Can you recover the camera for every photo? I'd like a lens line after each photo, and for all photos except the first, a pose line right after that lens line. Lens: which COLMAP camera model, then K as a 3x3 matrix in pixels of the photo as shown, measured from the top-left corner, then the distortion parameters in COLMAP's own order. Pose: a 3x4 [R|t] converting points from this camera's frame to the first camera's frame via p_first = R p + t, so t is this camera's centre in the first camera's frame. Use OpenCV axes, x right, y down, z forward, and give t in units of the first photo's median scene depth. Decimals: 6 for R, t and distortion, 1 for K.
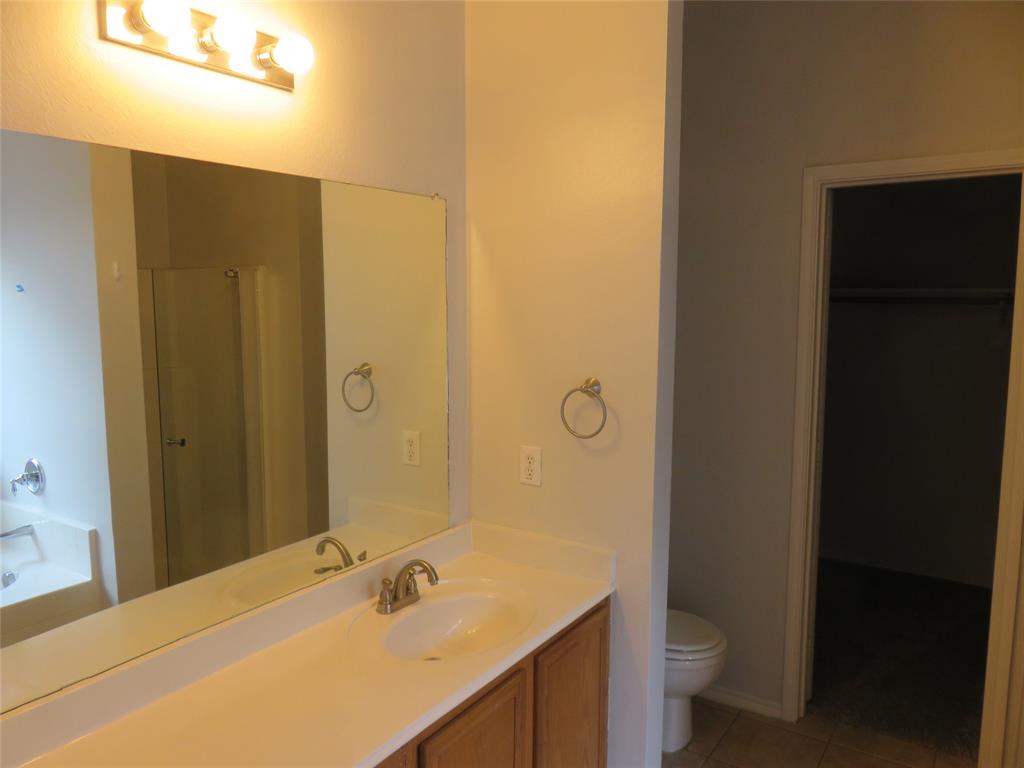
lens RADIAL K [[766.4, 0, 511.9], [0, 766.4, 381.2], [0, 0, 1]] dist [0.001894, -0.011567]
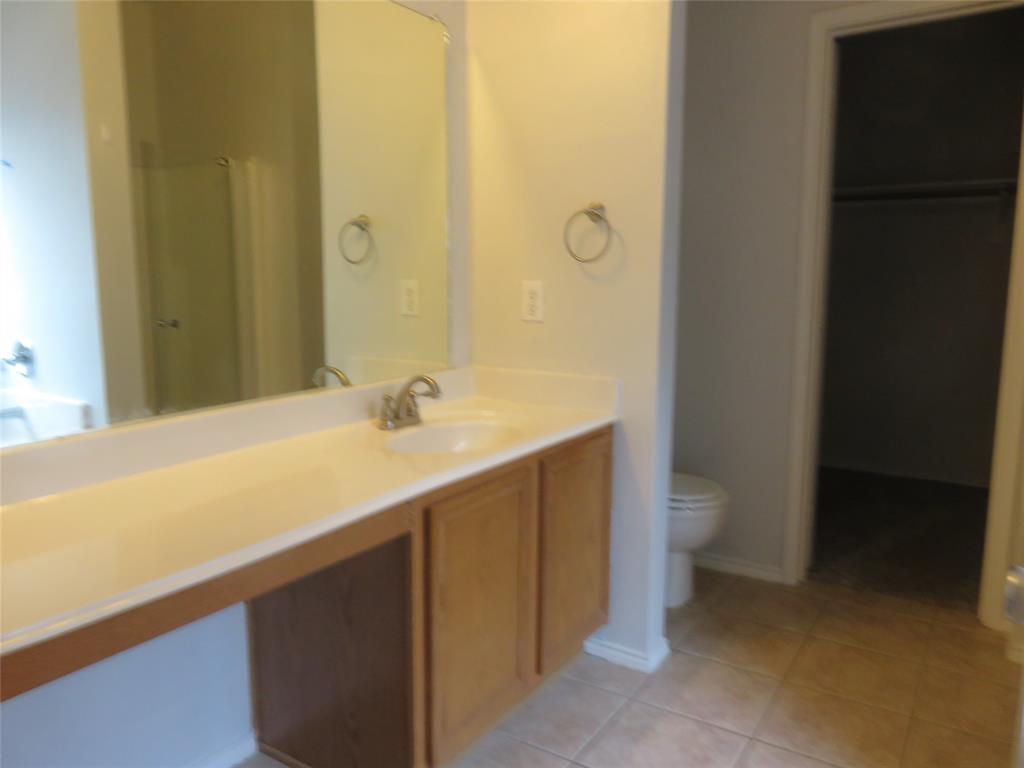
lens RADIAL K [[766.4, 0, 512.3], [0, 766.4, 387.7], [0, 0, 1]] dist [0.001894, -0.011567]
pose [[0.999942, -0.001672, 0.010685, -0.011872], [0.001357, 0.999565, 0.029471, 0.177019], [-0.010729, -0.029455, 0.999509, 0.013493]]
